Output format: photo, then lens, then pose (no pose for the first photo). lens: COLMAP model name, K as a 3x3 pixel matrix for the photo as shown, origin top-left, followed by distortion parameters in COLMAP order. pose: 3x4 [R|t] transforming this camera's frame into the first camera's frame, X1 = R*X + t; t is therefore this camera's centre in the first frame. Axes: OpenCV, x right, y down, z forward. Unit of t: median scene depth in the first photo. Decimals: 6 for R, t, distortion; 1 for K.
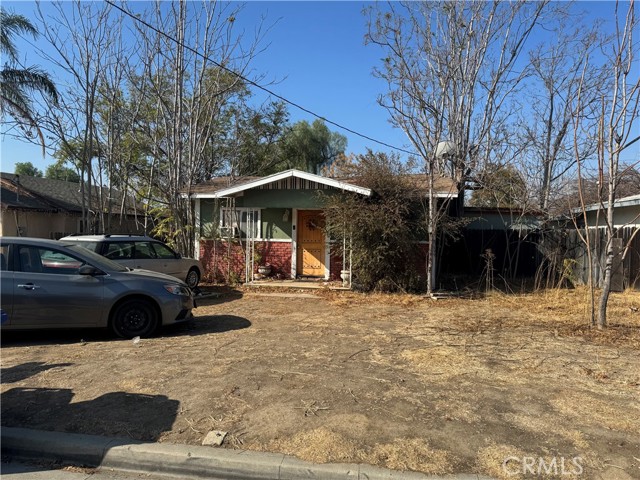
lens RADIAL K [[439.6, 0, 319.3], [0, 439.6, 245.2], [0, 0, 1]] dist [0.062561, -0.052933]
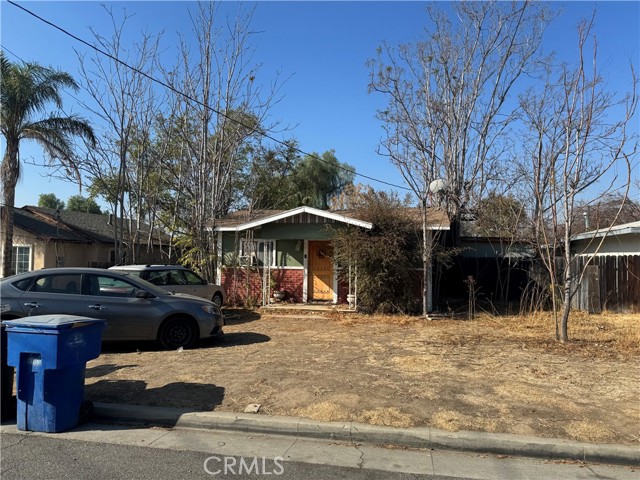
lens RADIAL K [[439.6, 0, 318.8], [0, 439.6, 240.5], [0, 0, 1]] dist [0.062561, -0.052933]
pose [[0.999676, -0.005541, -0.024854, 0.005411], [0.003794, 0.997554, -0.069792, -0.002679], [0.025180, 0.069675, 0.997252, -0.137818]]
